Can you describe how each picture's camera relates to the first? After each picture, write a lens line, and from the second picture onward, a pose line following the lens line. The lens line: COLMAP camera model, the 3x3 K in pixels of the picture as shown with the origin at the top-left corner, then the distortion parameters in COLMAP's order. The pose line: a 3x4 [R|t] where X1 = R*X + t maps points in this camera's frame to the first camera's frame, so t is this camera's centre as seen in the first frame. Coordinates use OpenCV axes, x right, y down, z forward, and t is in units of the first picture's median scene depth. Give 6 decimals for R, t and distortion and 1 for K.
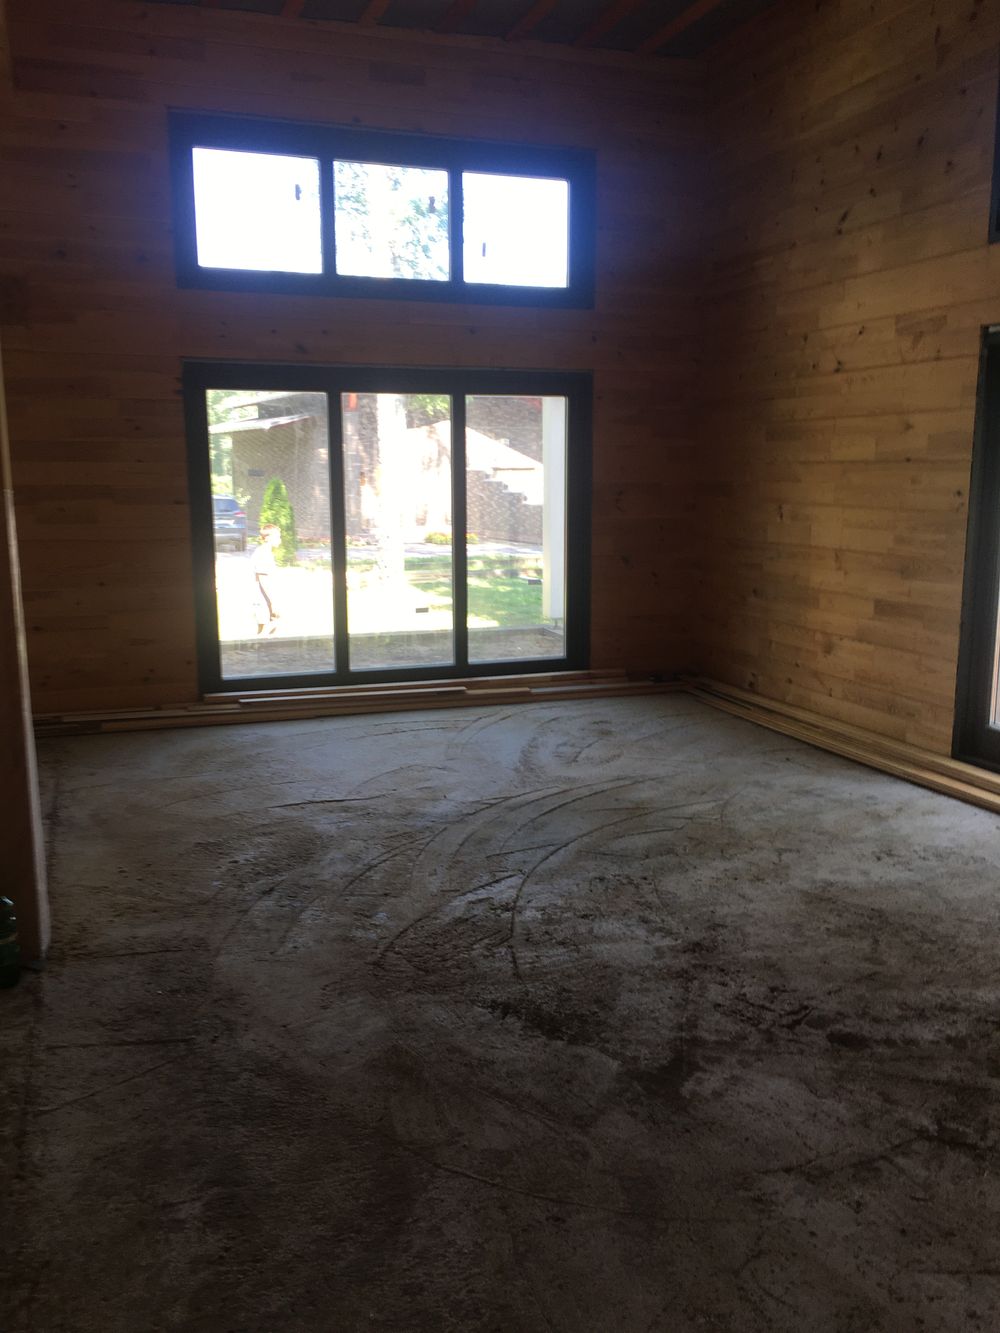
lens RADIAL K [[1145.3, 0, 500.0], [0, 1145.3, 666.5], [0, 0, 1]] dist [0.101095, -0.132144]
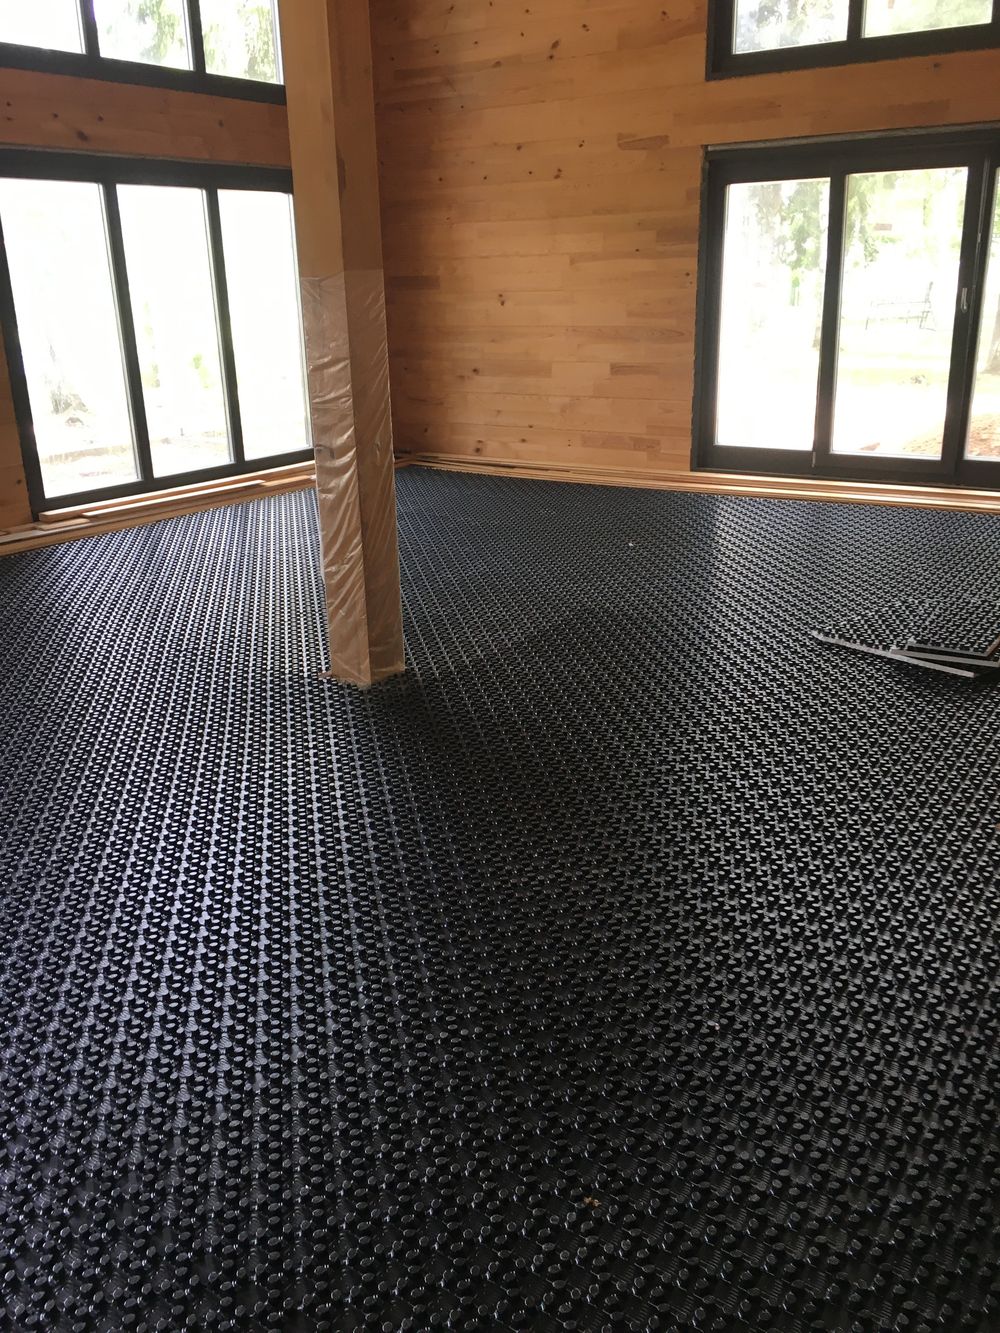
lens RADIAL K [[1145.3, 0, 500.0], [0, 1145.3, 666.5], [0, 0, 1]] dist [0.101095, -0.132144]
pose [[0.804202, -0.209240, 0.556307, -0.564457], [0.125821, 0.974704, 0.184720, 0.019567], [-0.580885, -0.078557, 0.810186, -0.017432]]
